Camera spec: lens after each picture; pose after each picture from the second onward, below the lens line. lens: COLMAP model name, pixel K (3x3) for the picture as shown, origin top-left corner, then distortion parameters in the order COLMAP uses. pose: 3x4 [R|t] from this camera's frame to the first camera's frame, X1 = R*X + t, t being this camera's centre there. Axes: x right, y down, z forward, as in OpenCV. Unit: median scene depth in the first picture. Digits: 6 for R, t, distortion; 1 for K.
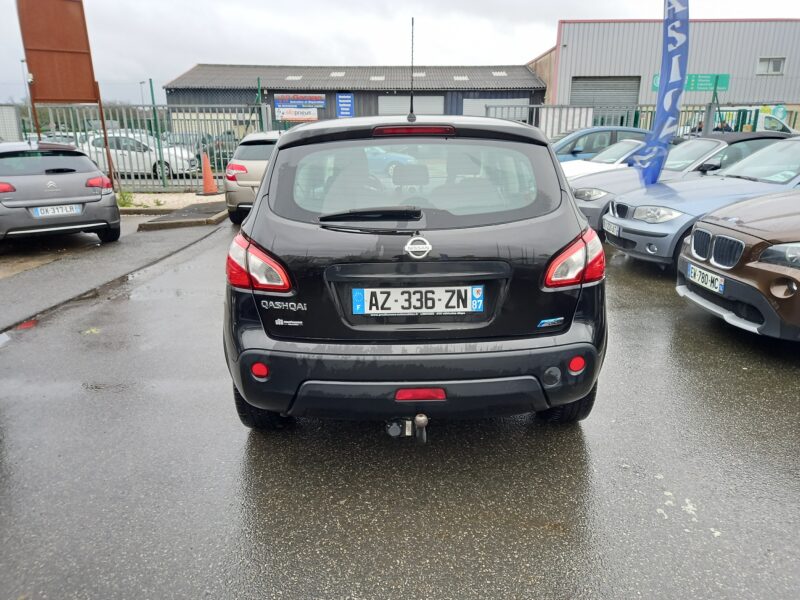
lens RADIAL K [[583.5, 0, 400.0], [0, 583.5, 300.0], [0, 0, 1]] dist [0.085956, -0.075524]
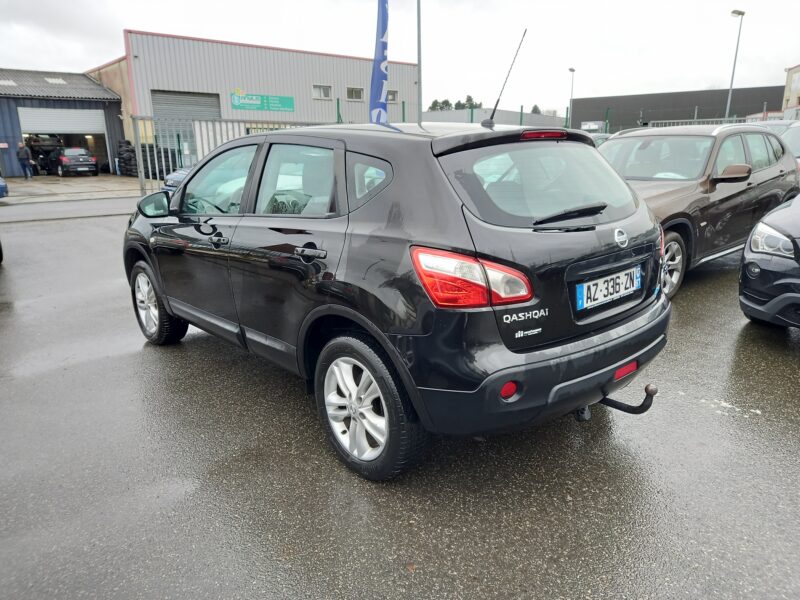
lens RADIAL K [[583.5, 0, 400.0], [0, 583.5, 300.0], [0, 0, 1]] dist [0.085956, -0.075524]
pose [[0.760735, -0.172593, 0.625695, -0.938302], [0.187910, 0.981279, 0.042213, -0.093778], [-0.621266, 0.085462, 0.778925, 0.372992]]
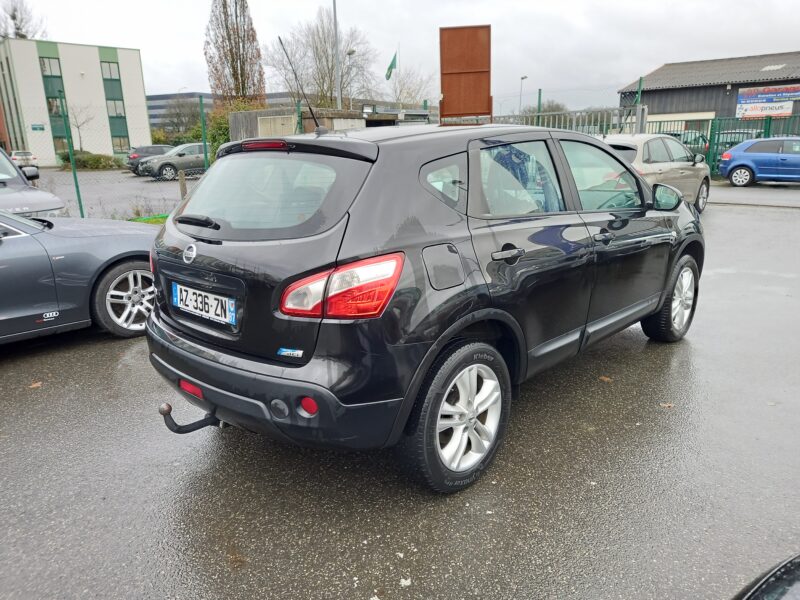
lens RADIAL K [[583.5, 0, 400.0], [0, 583.5, 300.0], [0, 0, 1]] dist [0.085956, -0.075524]
pose [[0.721189, 0.169115, -0.671778, 0.991823], [-0.172051, 0.983086, 0.062778, -0.131654], [0.671032, 0.070305, 0.738087, 0.428625]]
